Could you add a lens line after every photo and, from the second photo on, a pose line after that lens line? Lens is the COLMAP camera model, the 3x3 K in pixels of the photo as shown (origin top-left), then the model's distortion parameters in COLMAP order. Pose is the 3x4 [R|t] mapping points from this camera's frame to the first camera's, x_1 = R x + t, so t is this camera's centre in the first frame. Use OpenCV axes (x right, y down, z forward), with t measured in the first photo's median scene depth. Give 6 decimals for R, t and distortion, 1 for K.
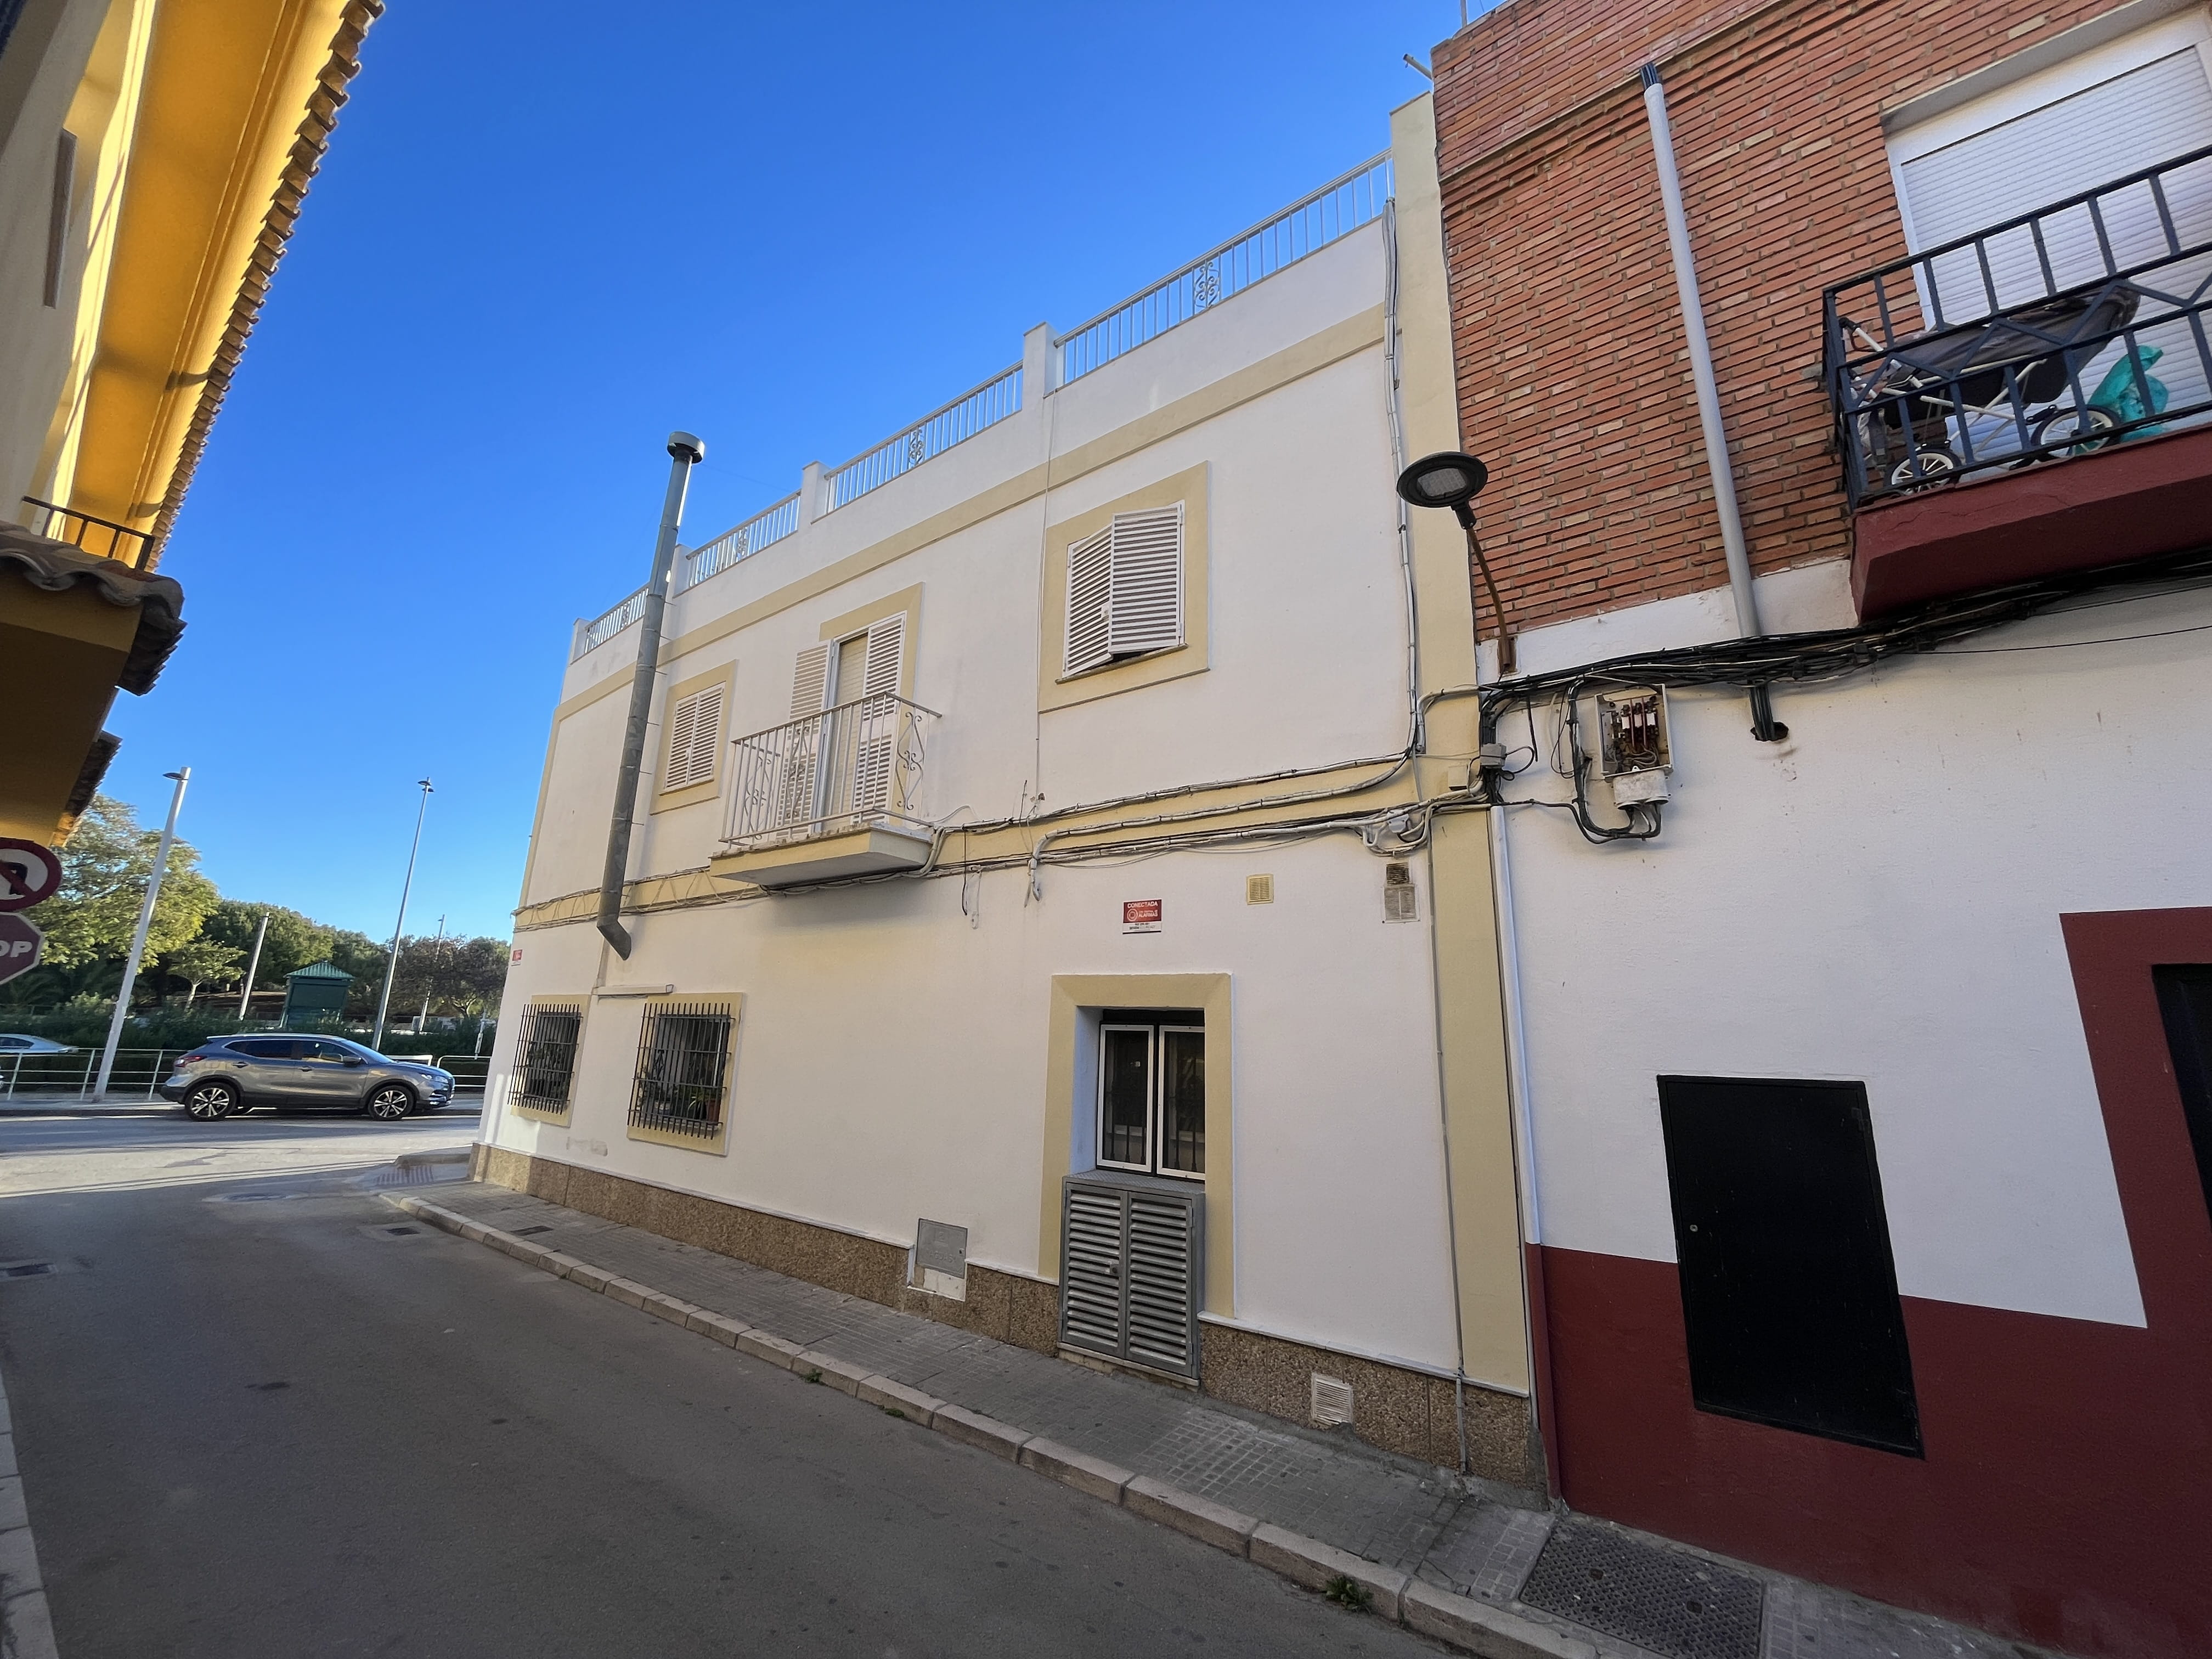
lens RADIAL K [[895.3, 0, 1106.0], [0, 895.3, 829.5], [0, 0, 1]] dist [-0.001719, -0.001039]
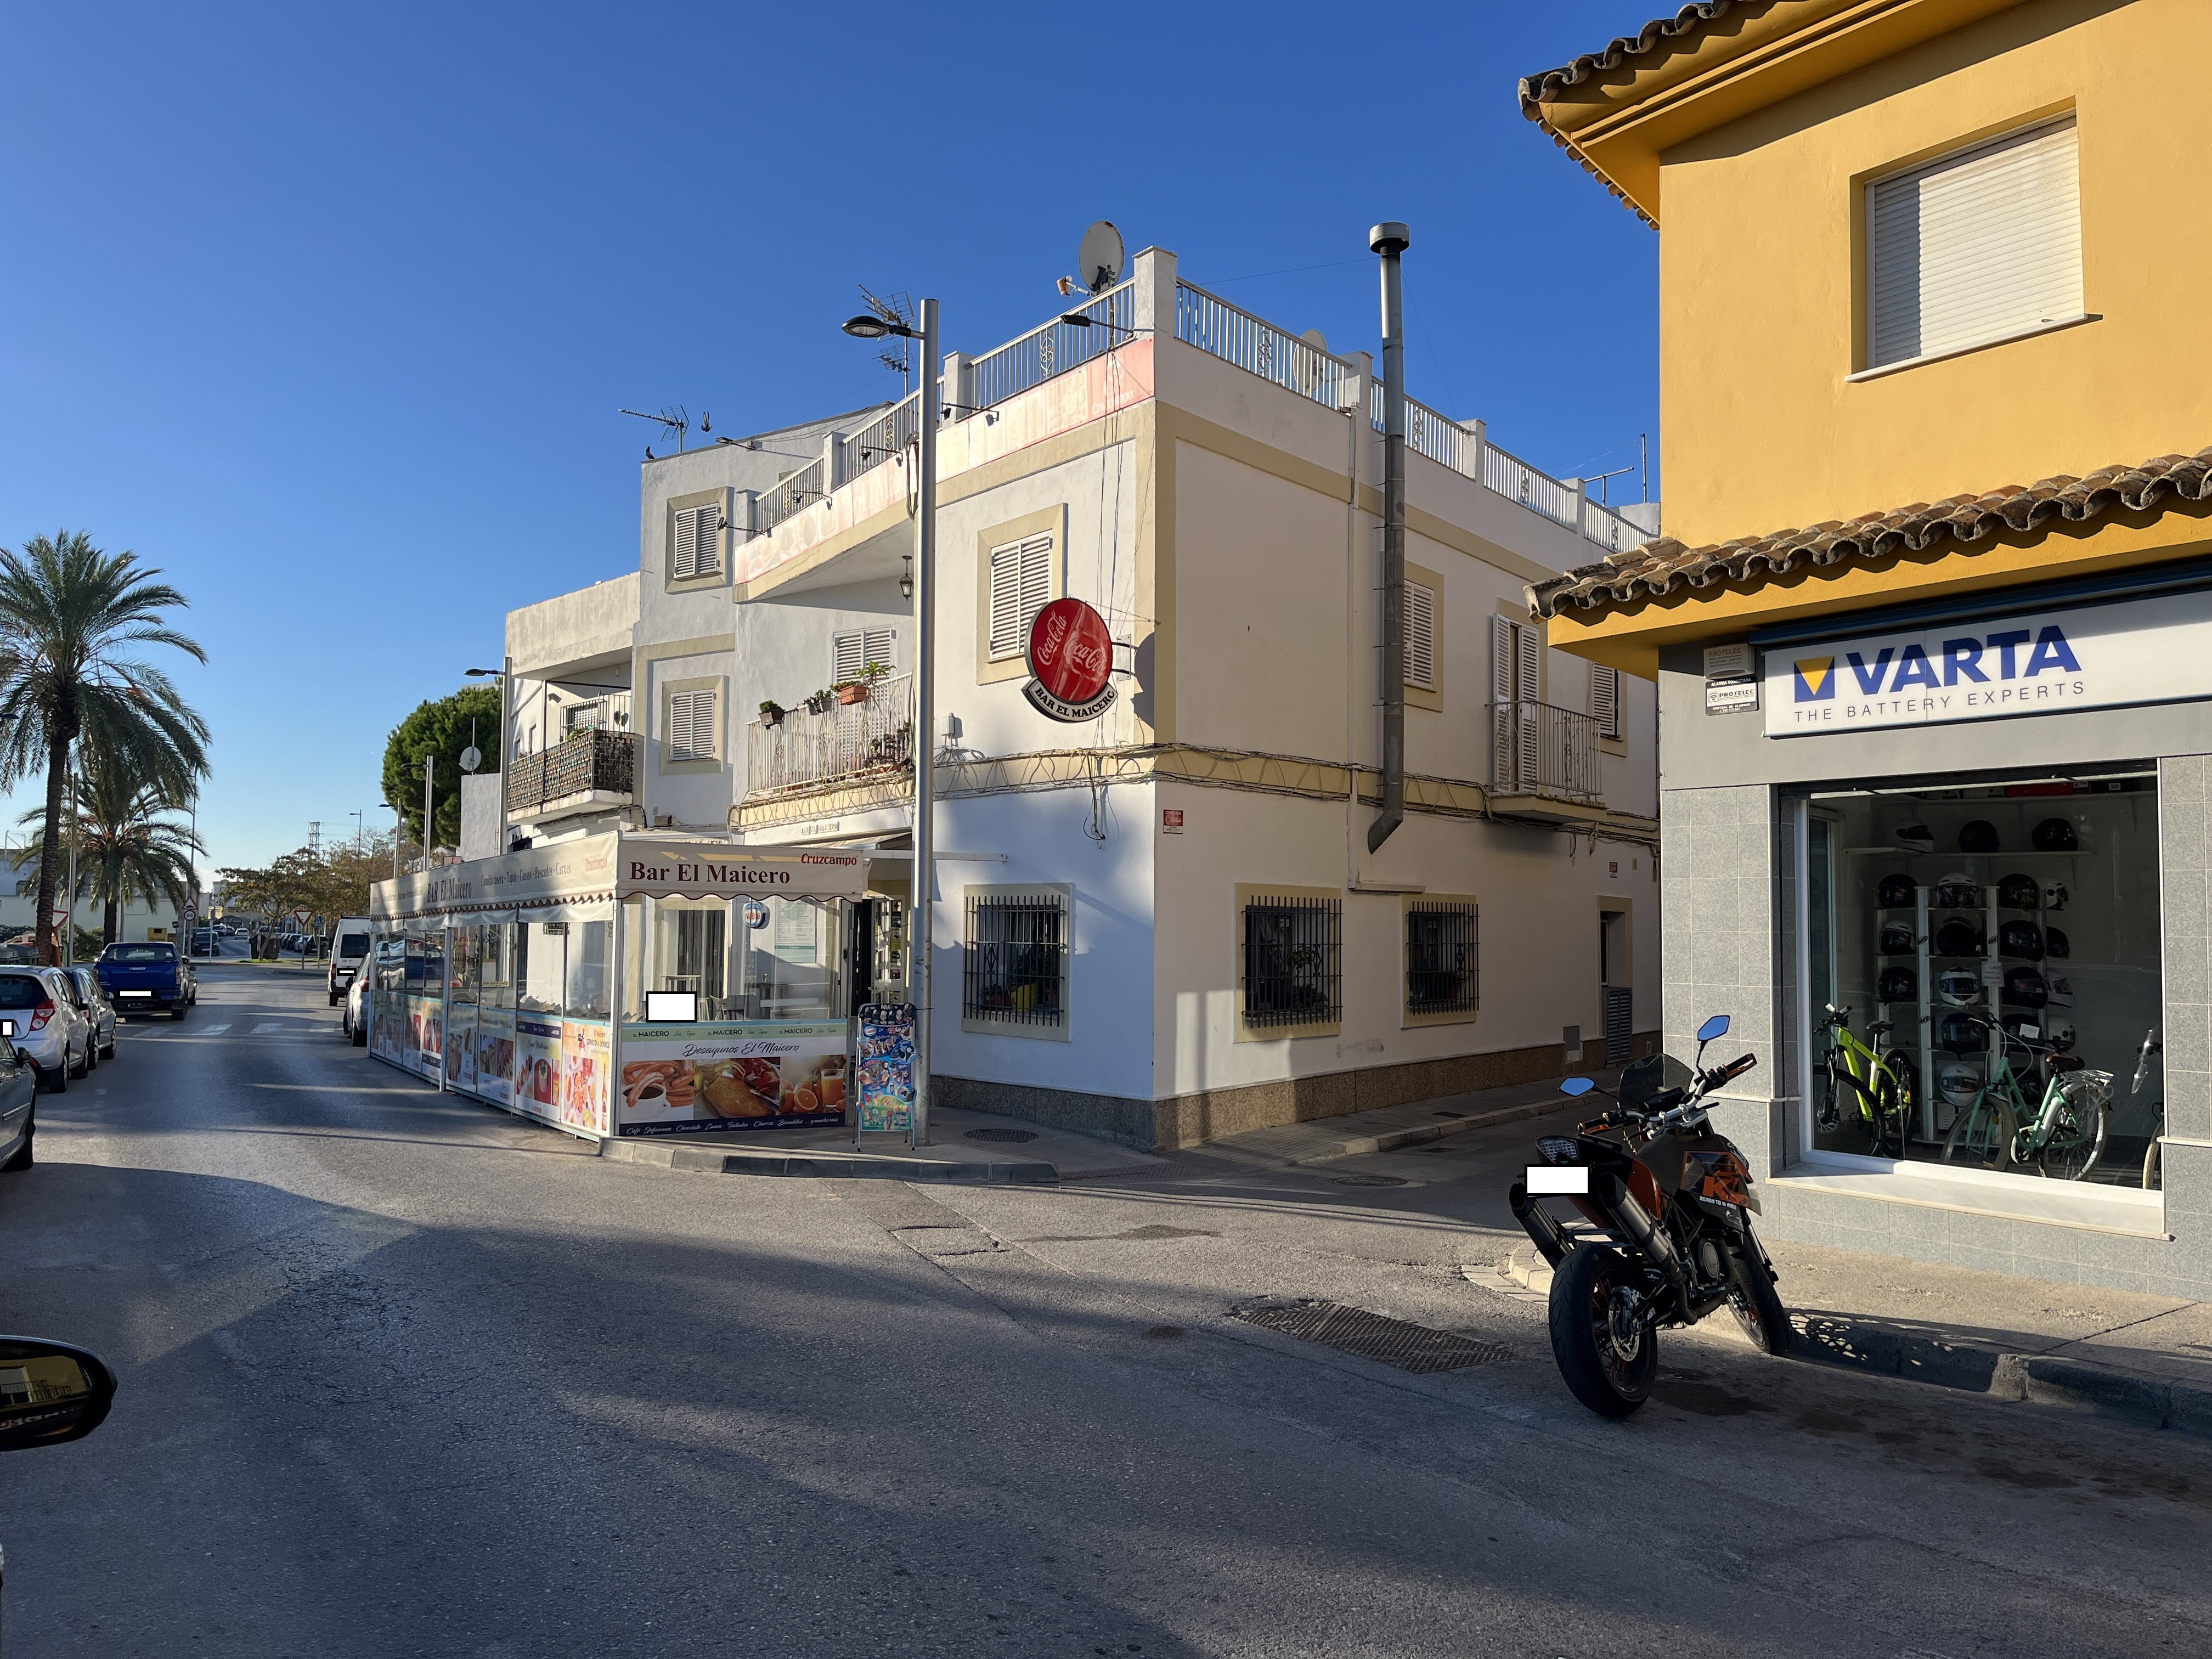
lens RADIAL K [[1661.6, 0, 1106.0], [0, 1661.6, 829.5], [0, 0, 1]] dist [0.057839, 0.000246]
pose [[-0.010479, 0.028892, 0.999528, -2.439286], [-0.239052, 0.970526, -0.030560, 0.258794], [-0.970950, -0.239259, -0.003263, 1.377108]]
